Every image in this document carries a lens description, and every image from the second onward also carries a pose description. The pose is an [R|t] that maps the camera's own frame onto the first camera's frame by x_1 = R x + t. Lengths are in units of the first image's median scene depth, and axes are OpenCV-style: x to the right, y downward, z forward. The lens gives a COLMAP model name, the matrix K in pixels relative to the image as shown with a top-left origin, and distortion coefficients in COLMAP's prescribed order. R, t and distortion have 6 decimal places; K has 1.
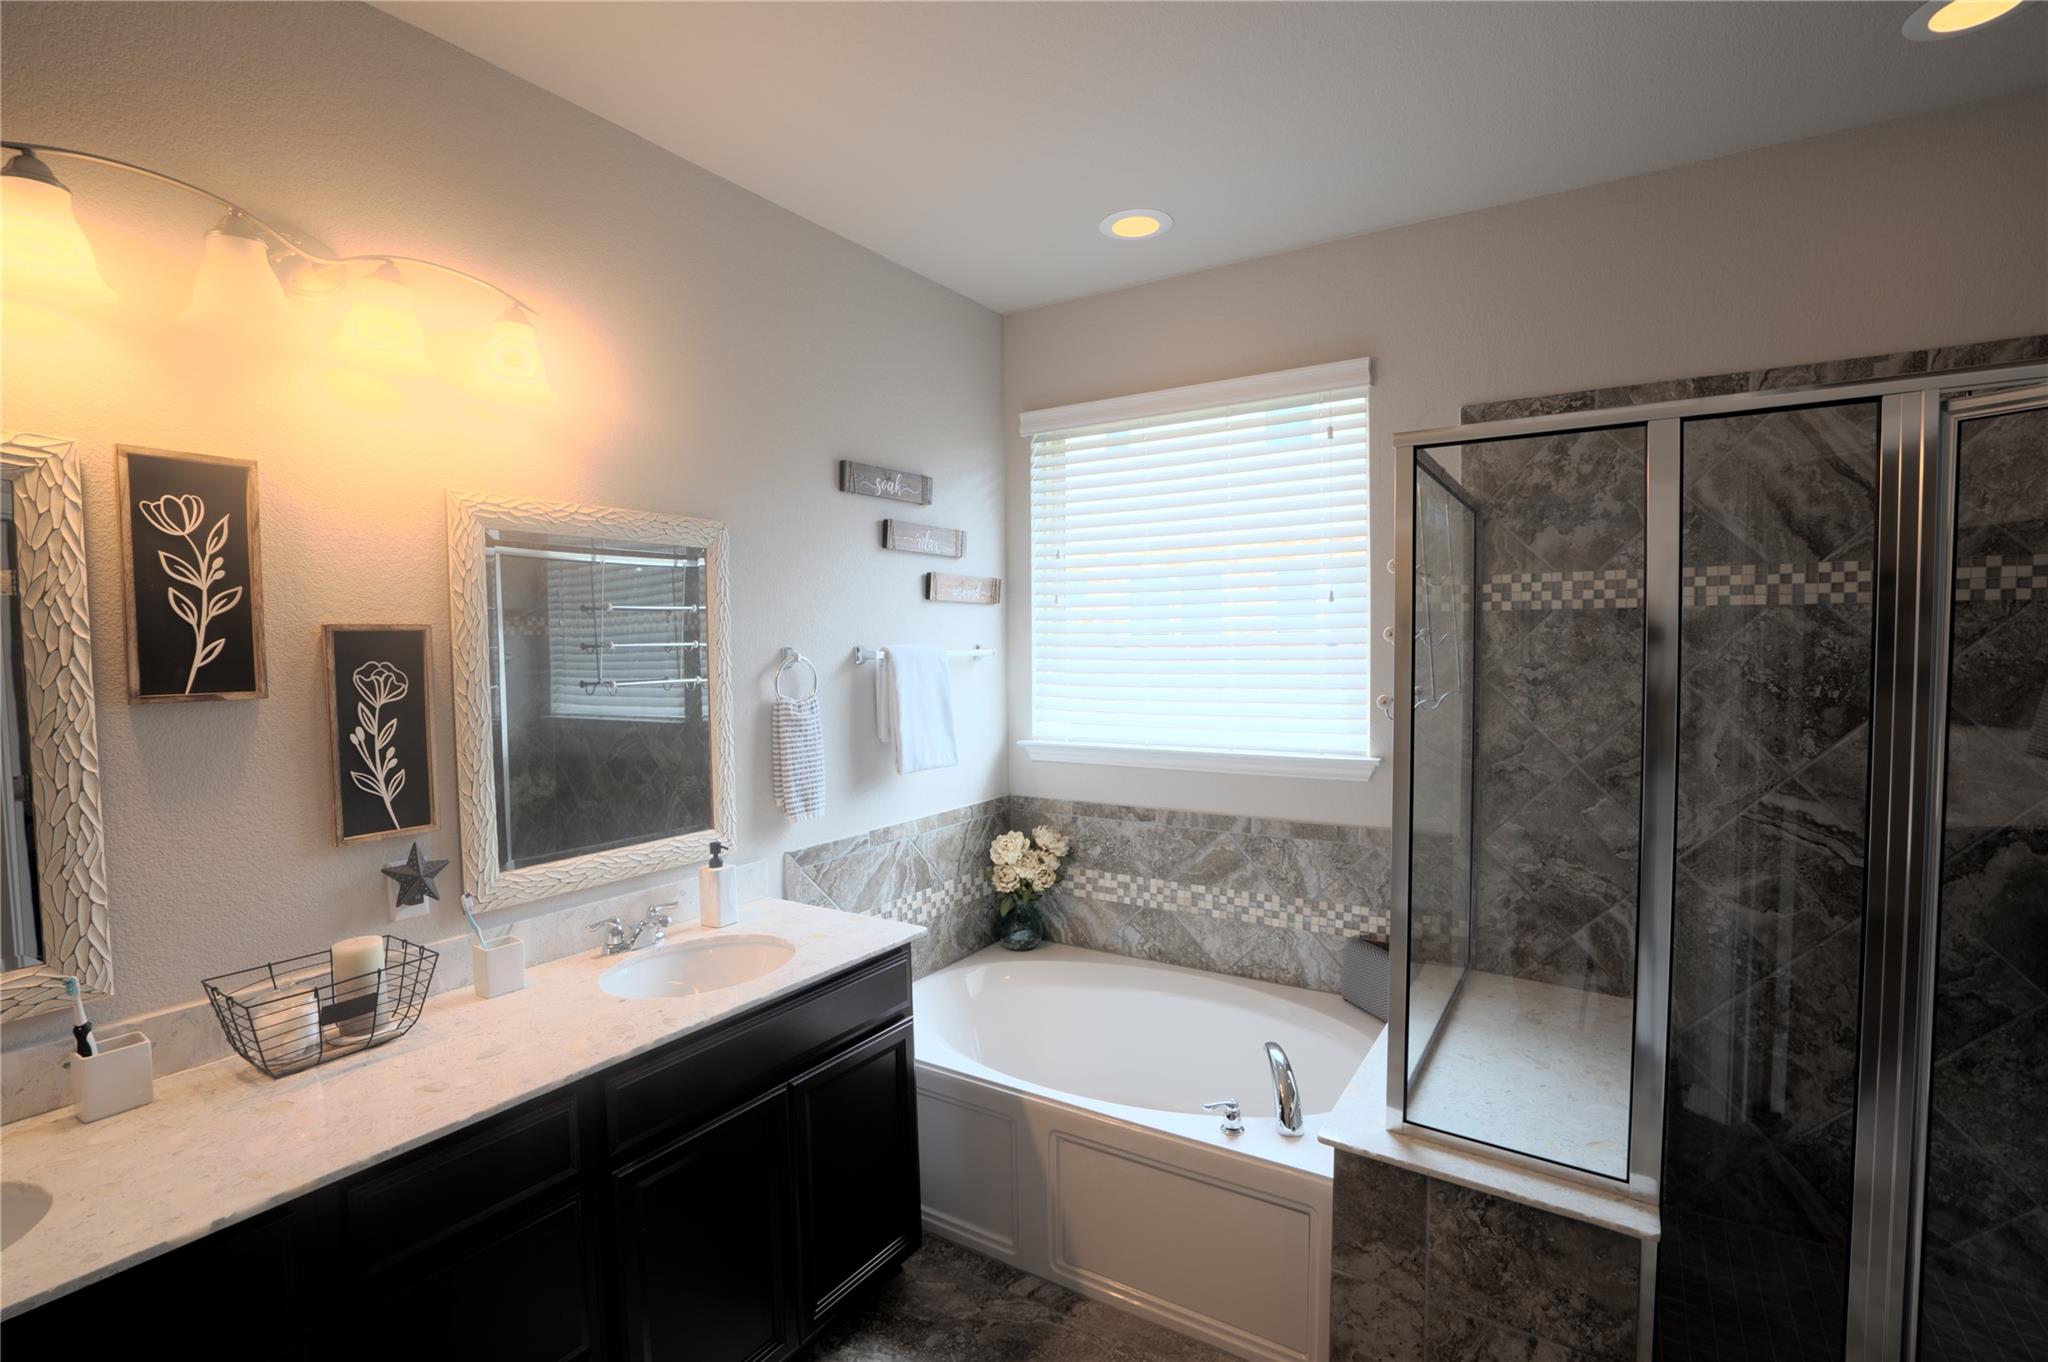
lens RADIAL K [[938.4, 0, 1024.0], [0, 938.4, 681.0], [0, 0, 1]] dist [-0.058237, 0.024232]
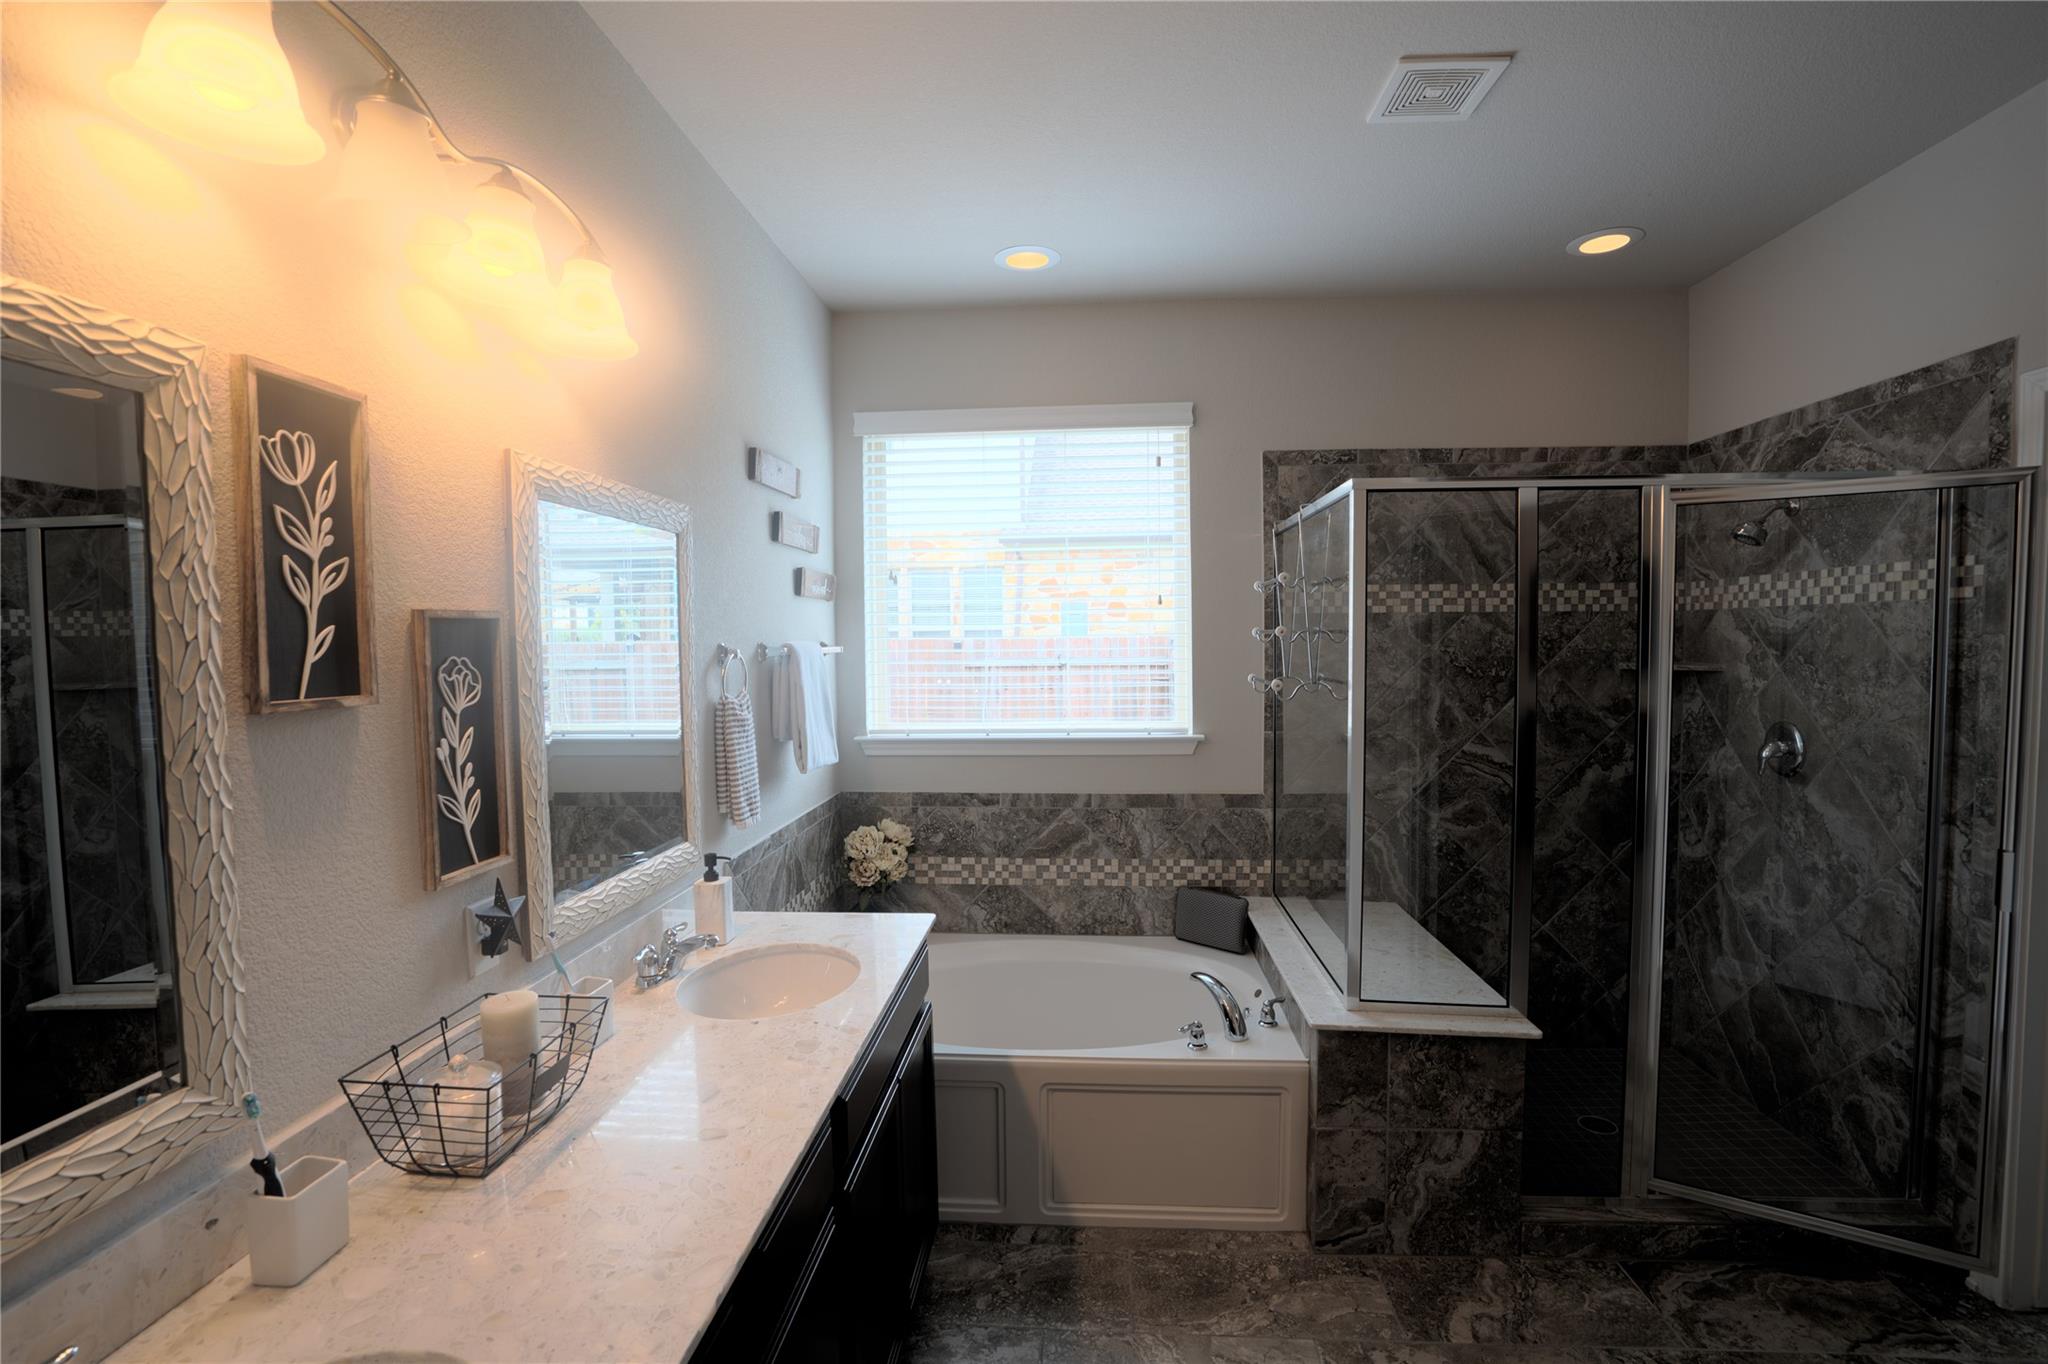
lens RADIAL K [[938.4, 0, 1024.0], [0, 938.4, 682.0], [0, 0, 1]] dist [-0.058237, 0.024232]
pose [[0.882530, -0.019881, 0.469836, -0.479252], [0.020006, 0.999789, 0.004727, 0.005387], [-0.469831, 0.005228, 0.882741, 0.041891]]
